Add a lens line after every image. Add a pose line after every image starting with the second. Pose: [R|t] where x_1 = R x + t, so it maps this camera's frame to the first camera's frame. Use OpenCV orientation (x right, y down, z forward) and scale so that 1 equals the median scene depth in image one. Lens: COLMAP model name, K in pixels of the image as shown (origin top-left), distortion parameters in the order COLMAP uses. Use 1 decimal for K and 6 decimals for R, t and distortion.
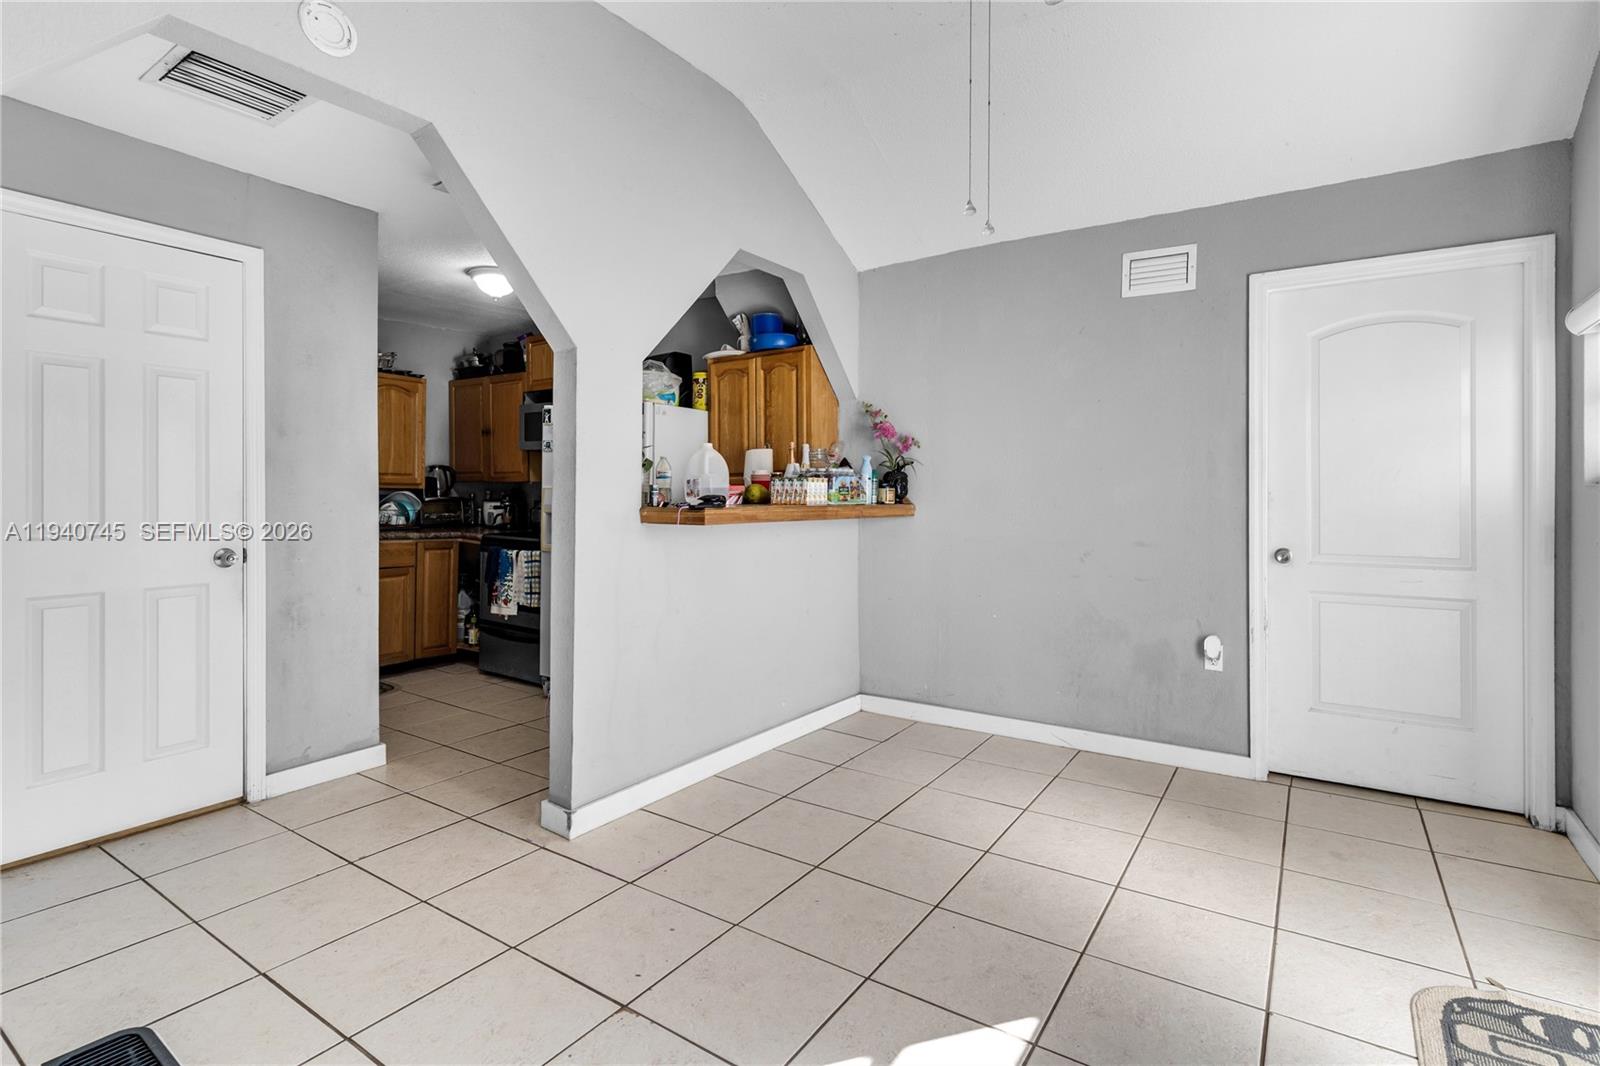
lens RADIAL K [[773.7, 0, 809.0], [0, 773.7, 490.7], [0, 0, 1]] dist [-0.001520, -0.000300]
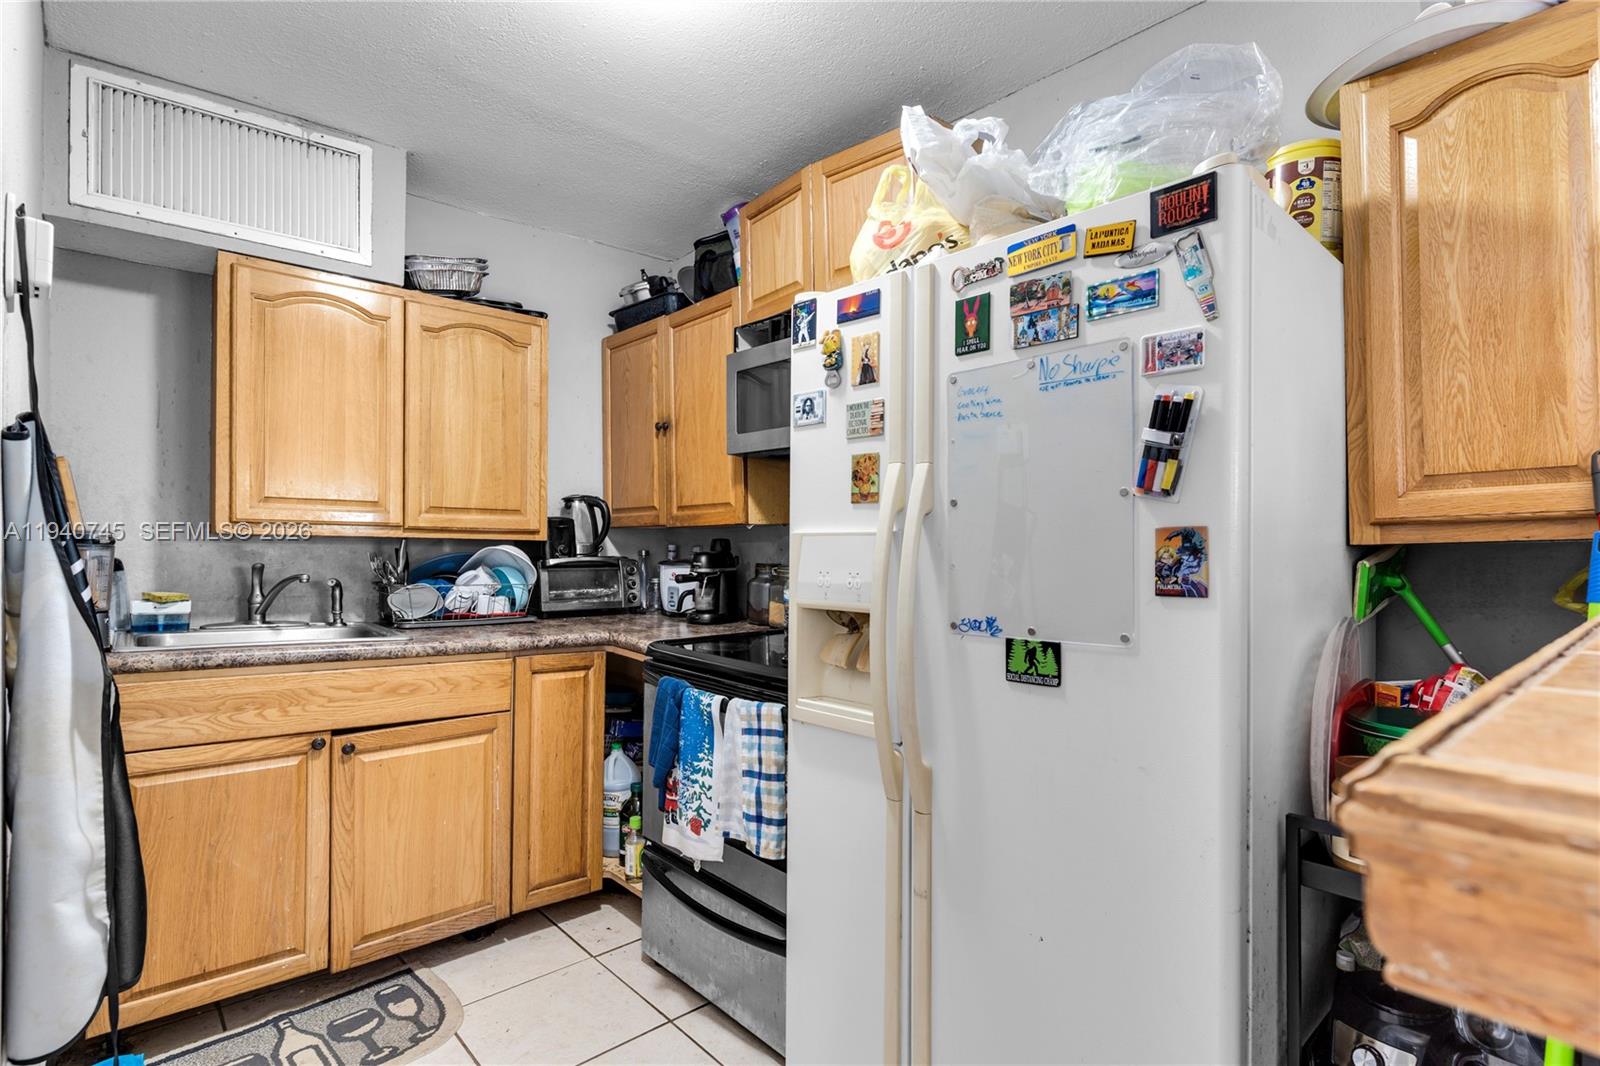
lens RADIAL K [[821.4, 0, 805.0], [0, 821.4, 539.6], [0, 0, 1]] dist [0.002507, 0.000137]
pose [[0.967199, -0.005259, -0.253967, -0.205428], [0.003255, 0.999960, -0.008308, 0.001724], [0.254000, 0.007209, 0.967177, 0.539500]]
